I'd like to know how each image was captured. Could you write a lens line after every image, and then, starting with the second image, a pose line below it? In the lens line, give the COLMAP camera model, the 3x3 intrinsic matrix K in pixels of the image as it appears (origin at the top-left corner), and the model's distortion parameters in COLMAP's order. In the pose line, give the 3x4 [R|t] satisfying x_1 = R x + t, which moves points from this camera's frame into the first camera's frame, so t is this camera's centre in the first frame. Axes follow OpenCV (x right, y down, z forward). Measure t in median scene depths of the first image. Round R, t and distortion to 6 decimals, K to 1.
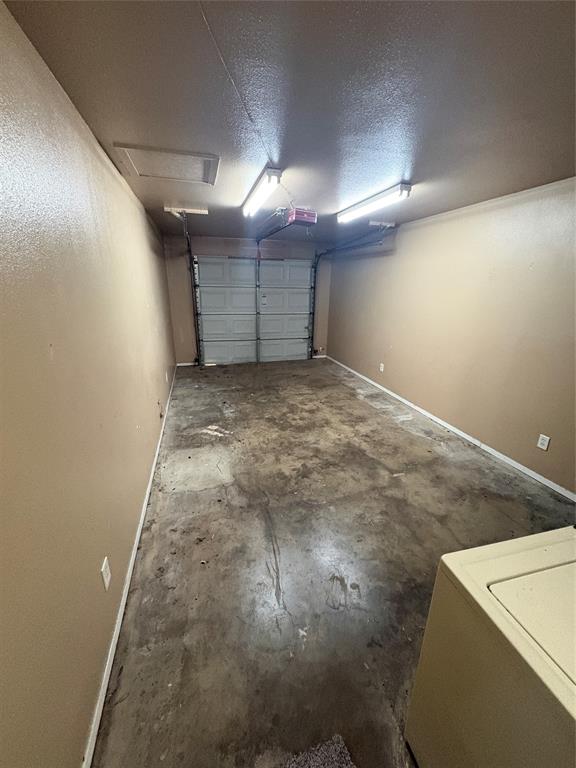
lens RADIAL K [[304.9, 0, 286.0], [0, 304.9, 383.6], [0, 0, 1]] dist [0.000133, 0.000041]
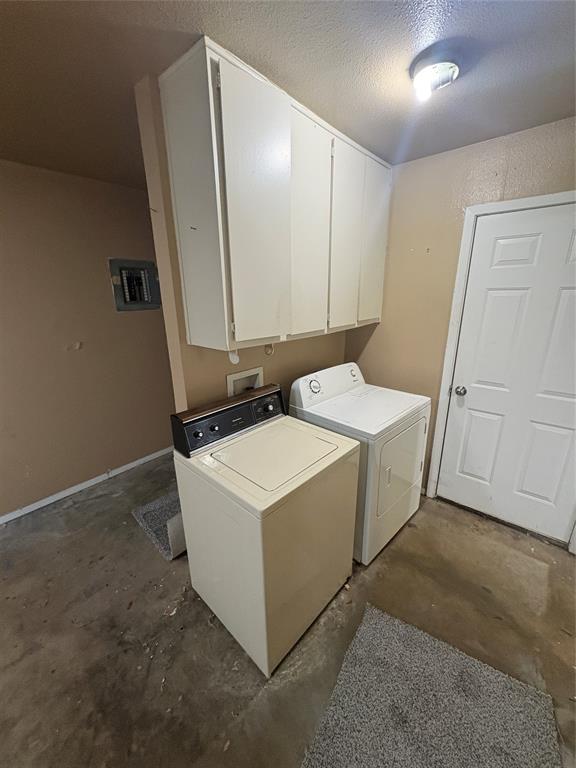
lens RADIAL K [[304.9, 0, 289.2], [0, 304.9, 383.5], [0, 0, 1]] dist [0.000133, 0.000041]
pose [[-0.542438, -0.245870, 0.803311, -0.213152], [0.262588, 0.858681, 0.440130, -0.209632], [-0.798003, 0.449683, -0.401219, 0.606452]]
